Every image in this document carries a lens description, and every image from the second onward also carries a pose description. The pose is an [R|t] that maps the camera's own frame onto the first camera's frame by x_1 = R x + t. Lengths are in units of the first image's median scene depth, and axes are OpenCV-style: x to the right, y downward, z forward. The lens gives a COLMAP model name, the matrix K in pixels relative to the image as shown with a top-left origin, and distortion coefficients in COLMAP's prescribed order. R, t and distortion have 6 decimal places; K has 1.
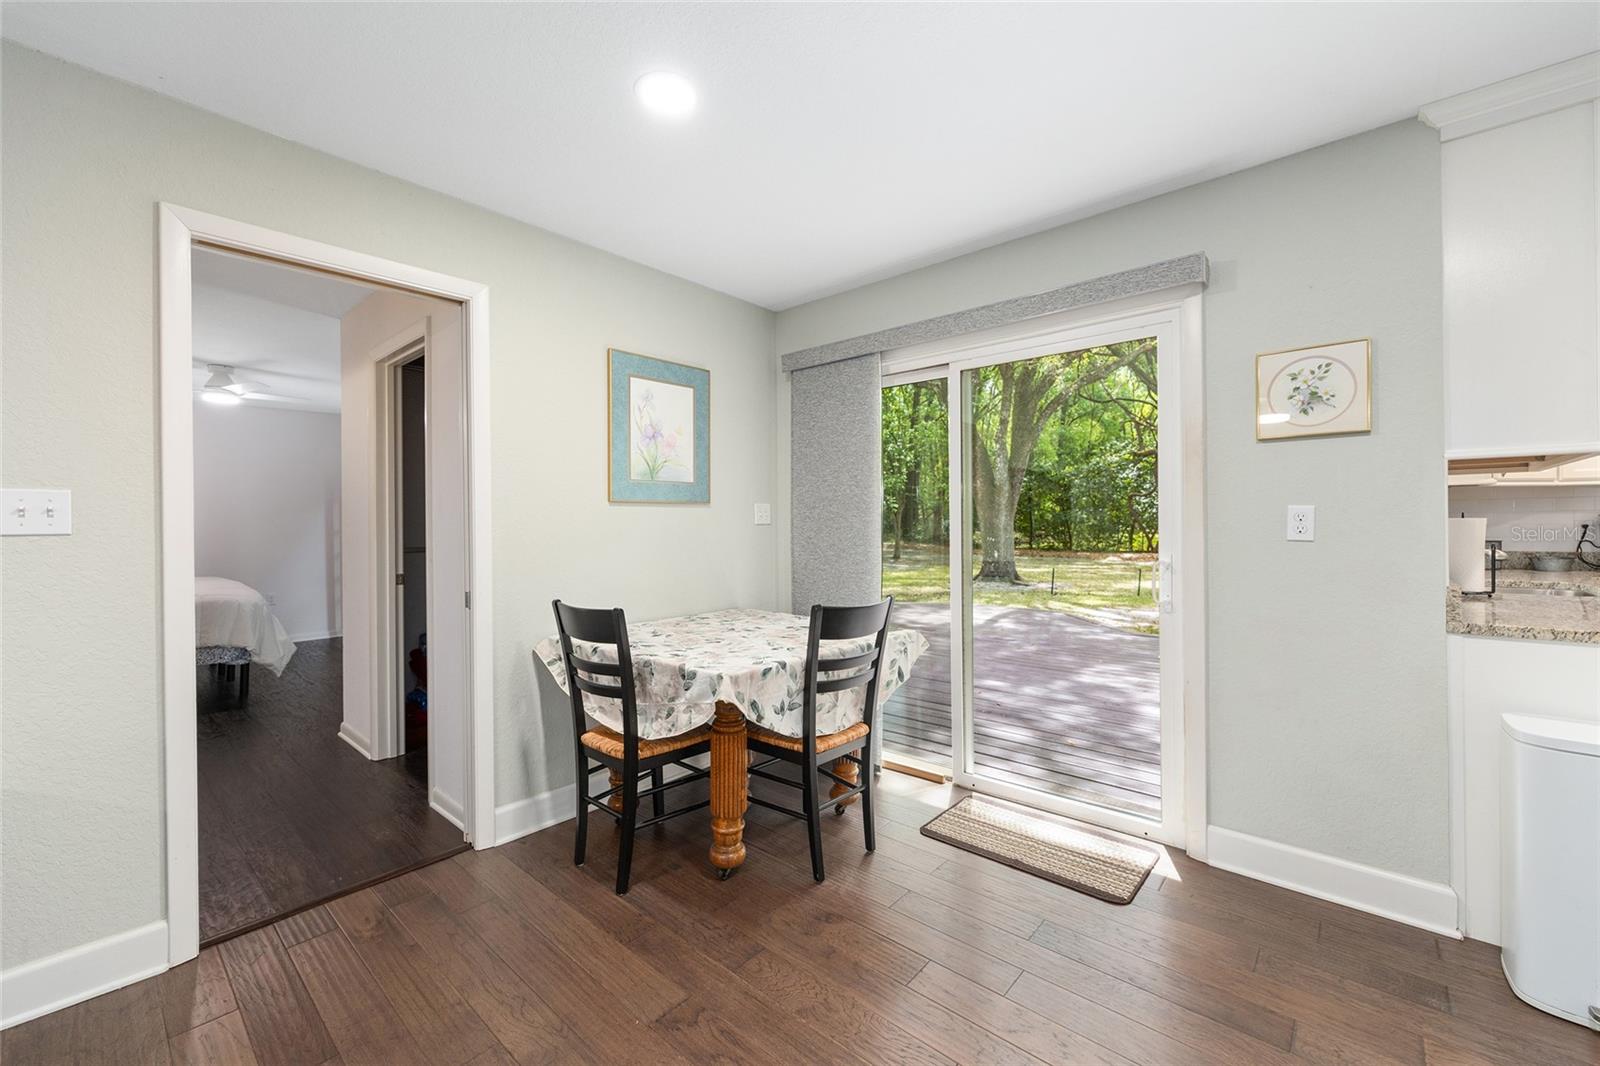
lens RADIAL K [[643.9, 0, 792.7], [0, 643.9, 536.7], [0, 0, 1]] dist [-0.002578, 0.001143]
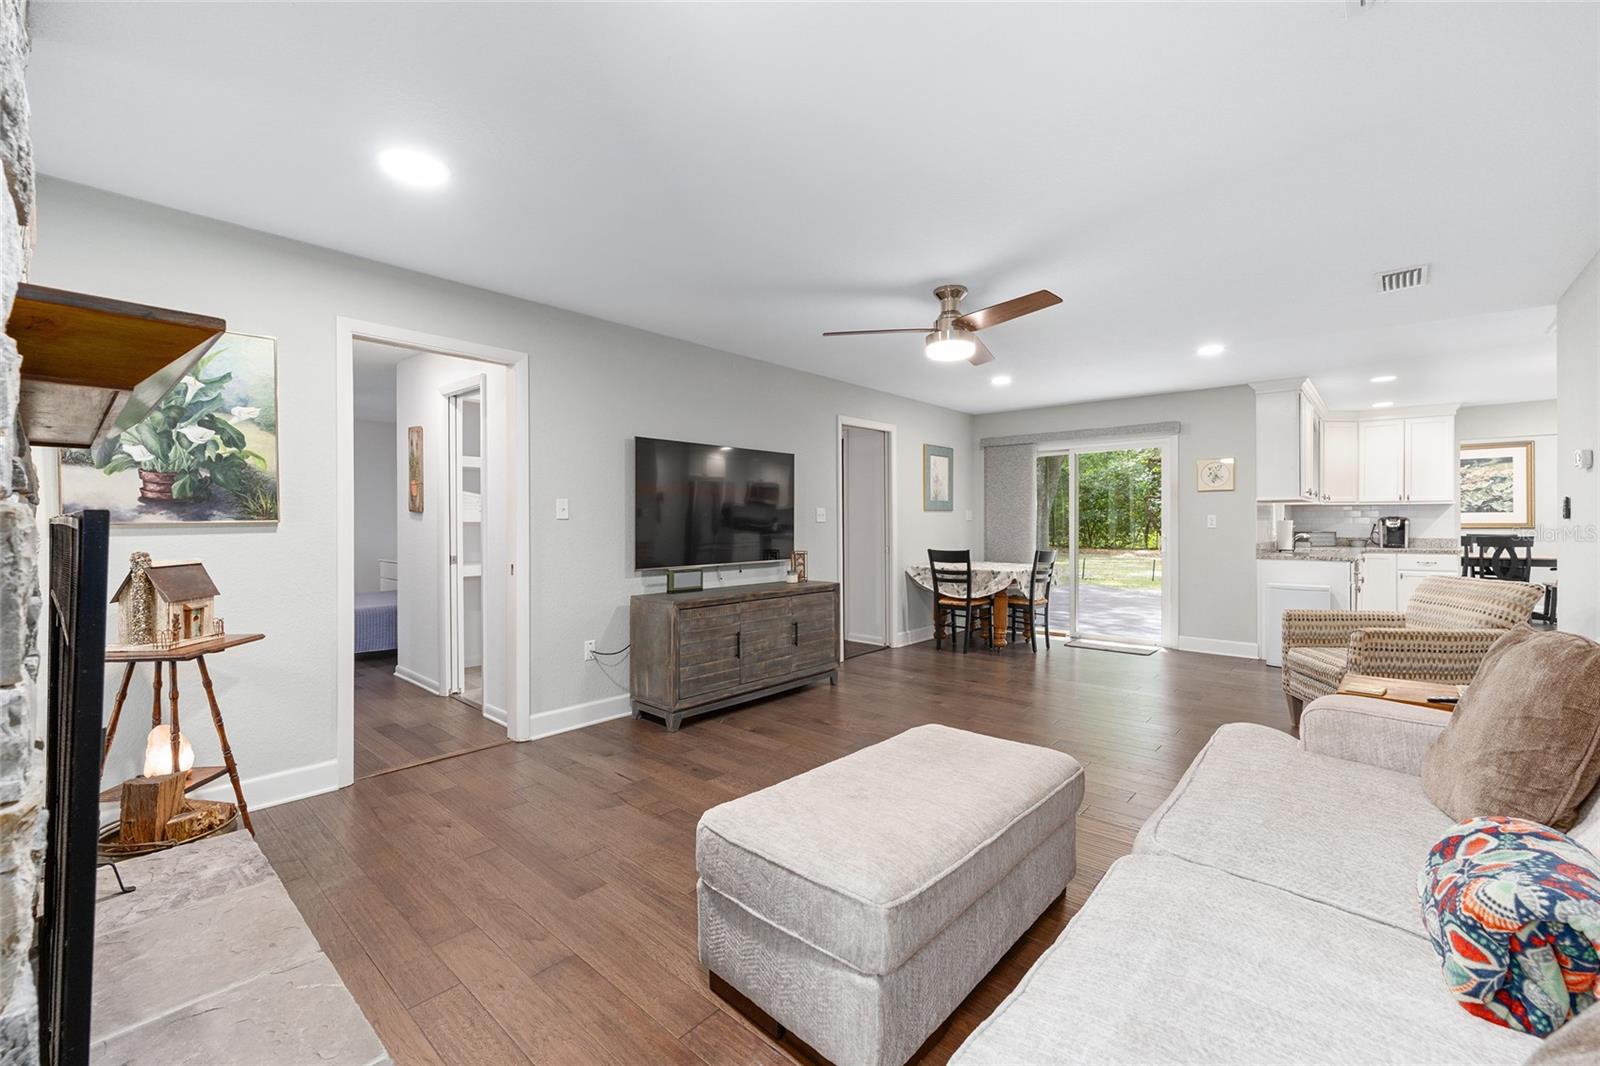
lens RADIAL K [[643.9, 0, 807.6], [0, 643.9, 529.0], [0, 0, 1]] dist [-0.002578, 0.001143]
pose [[0.999971, 0.007664, 0.000446, -0.879134], [-0.007661, 0.999944, -0.007352, 0.040997], [-0.000503, 0.007348, 0.999973, -1.633856]]
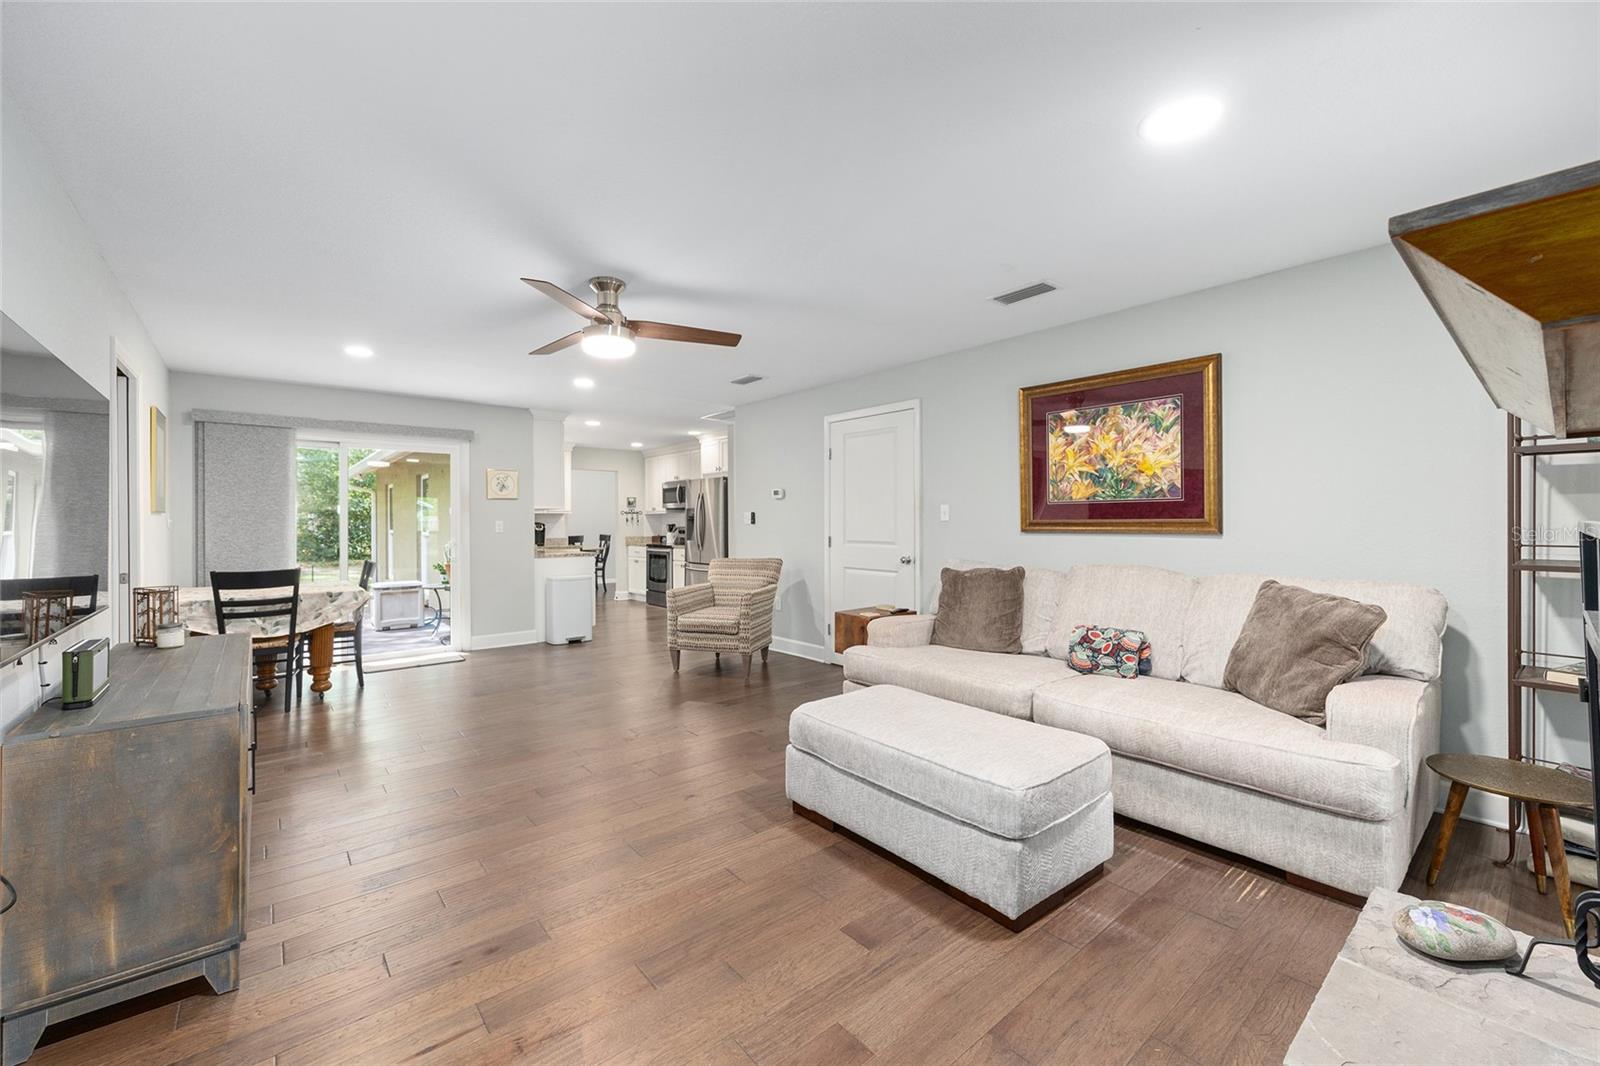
lens RADIAL K [[643.9, 0, 796.4], [0, 643.9, 518.6], [0, 0, 1]] dist [-0.002578, 0.001143]
pose [[0.161098, 0.014075, 0.986838, -1.831452], [0.023245, 0.999567, -0.018051, 0.026132], [-0.986665, 0.025847, 0.160701, -0.808902]]
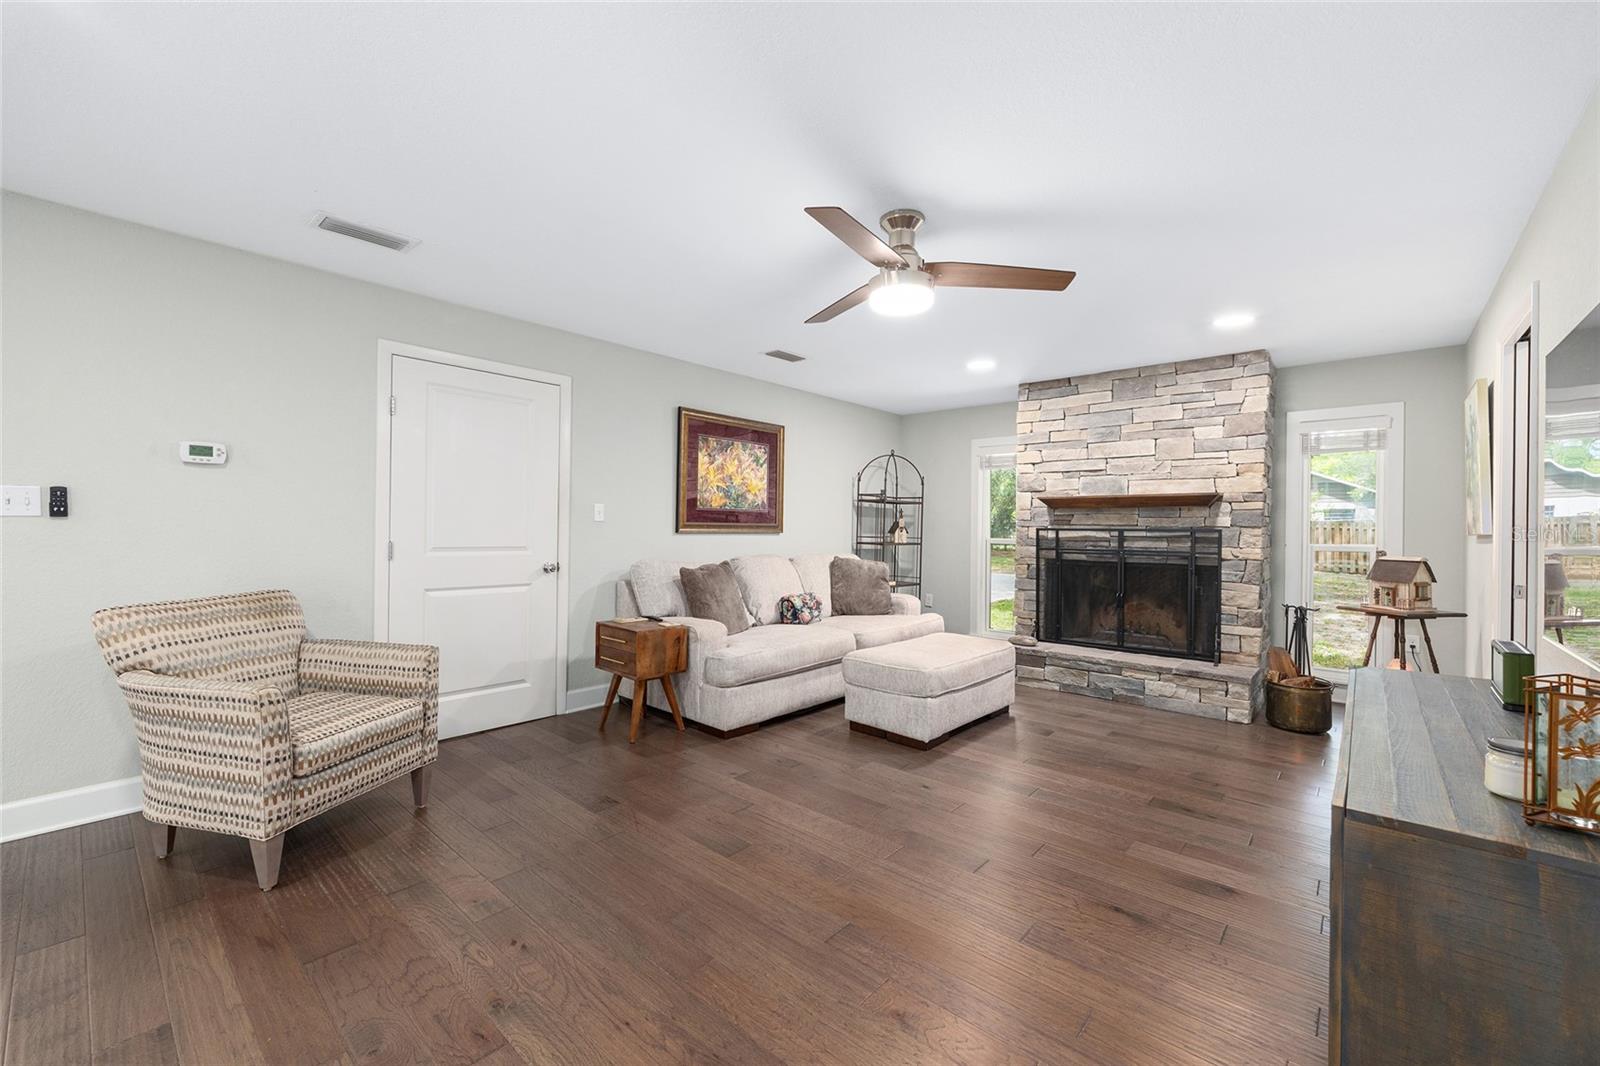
lens RADIAL K [[643.9, 0, 793.3], [0, 643.9, 538.5], [0, 0, 1]] dist [-0.002578, 0.001143]
pose [[-0.999942, -0.002311, 0.010560, -0.383774], [-0.001916, 0.999304, 0.037262, -0.011016], [-0.010638, 0.037239, -0.999250, 0.870476]]
